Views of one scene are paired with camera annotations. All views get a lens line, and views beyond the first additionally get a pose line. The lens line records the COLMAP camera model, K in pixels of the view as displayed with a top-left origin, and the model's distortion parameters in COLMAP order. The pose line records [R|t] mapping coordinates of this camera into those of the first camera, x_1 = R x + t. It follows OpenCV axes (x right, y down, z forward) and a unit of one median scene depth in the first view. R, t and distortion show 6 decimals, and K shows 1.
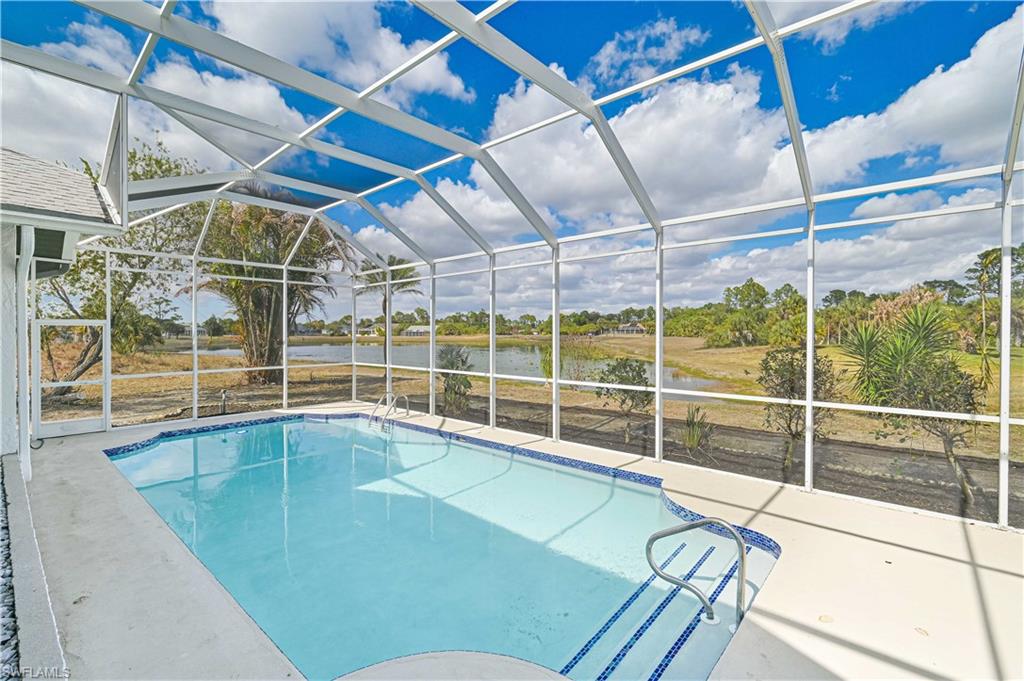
lens RADIAL K [[453.4, 0, 522.1], [0, 453.4, 335.4], [0, 0, 1]] dist [-0.001184, -0.000128]
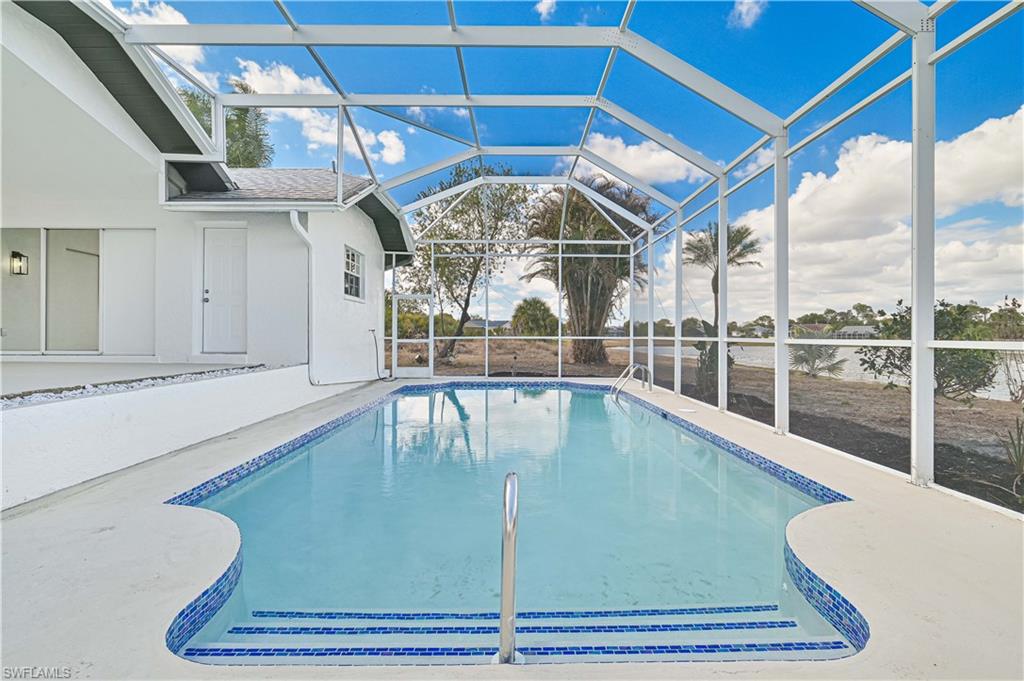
lens RADIAL K [[489.0, 0, 513.2], [0, 489.0, 336.8], [0, 0, 1]] dist [-0.001851, -0.003185]
pose [[0.663090, 0.002060, -0.748537, 0.057846], [-0.005291, 0.999984, -0.001935, 0.016841], [0.748521, 0.005244, 0.663090, 0.042360]]
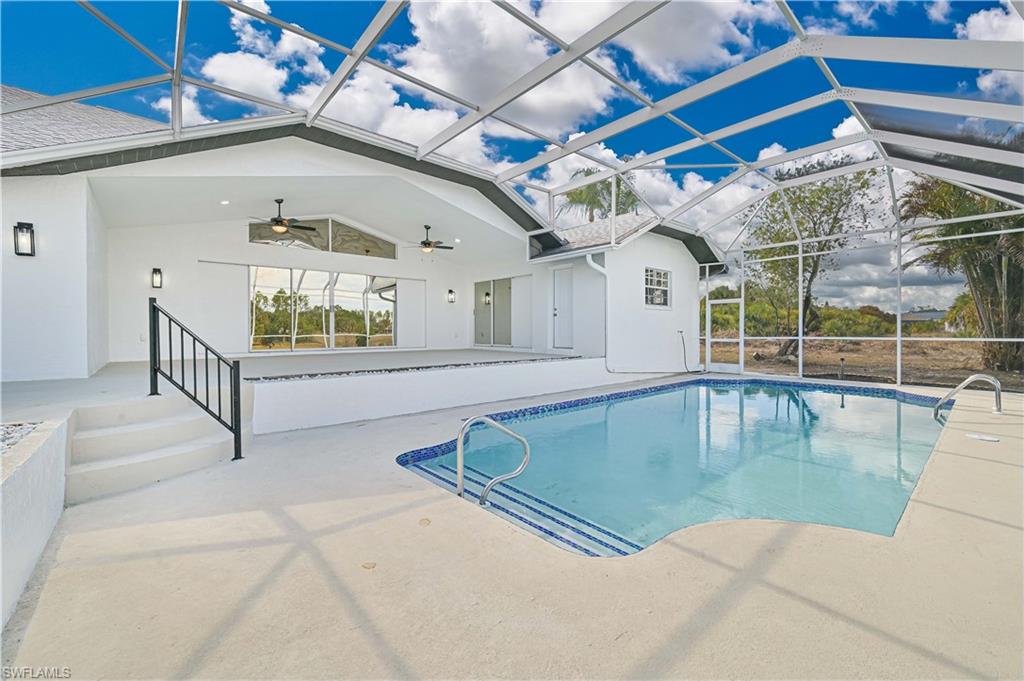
lens RADIAL K [[420.6, 0, 510.1], [0, 420.6, 334.7], [0, 0, 1]] dist [-0.002202, -0.000022]
pose [[-0.136827, 0.010144, -0.990543, 0.097421], [-0.002611, 0.999940, 0.010601, 0.013091], [0.990591, 0.004037, -0.136793, 0.081994]]
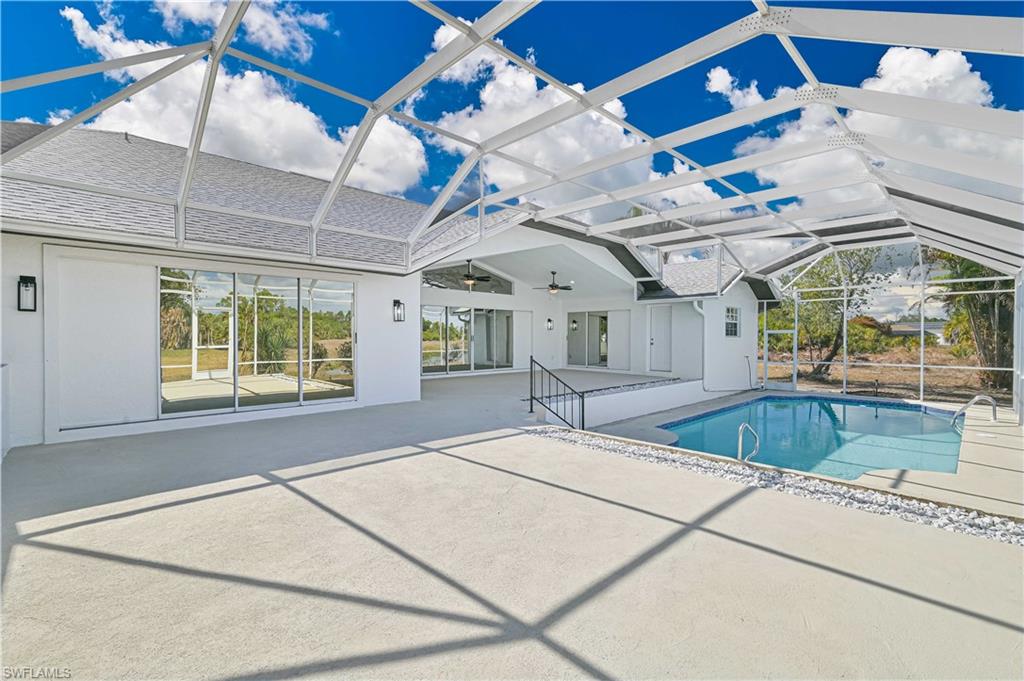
lens RADIAL K [[453.4, 0, 511.7], [0, 453.4, 342.2], [0, 0, 1]] dist [-0.001184, -0.000128]
pose [[-0.084815, 0.011655, -0.996329, 0.179966], [-0.007508, 0.999896, 0.012336, 0.000239], [0.996368, 0.008527, -0.084718, 0.005017]]
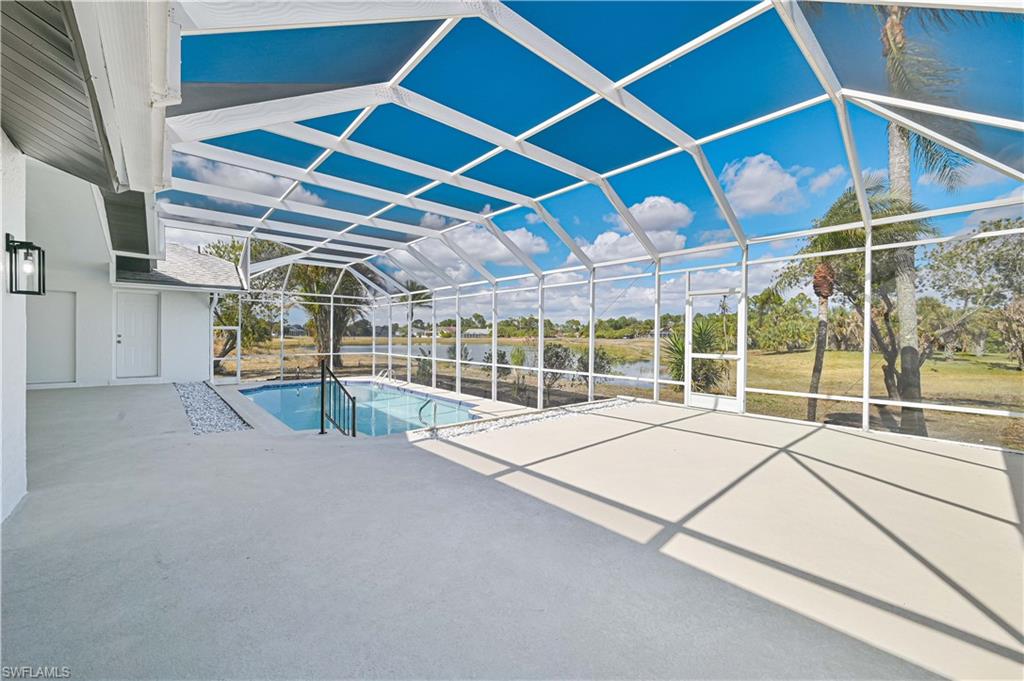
lens RADIAL K [[405.3, 0, 514.4], [0, 405.3, 338.7], [0, 0, 1]] dist [-0.002101, 0.000117]
pose [[0.990831, 0.010273, -0.134719, 0.088156], [-0.010034, 0.999947, 0.002450, 0.000356], [0.134737, -0.001075, 0.990881, -0.101869]]
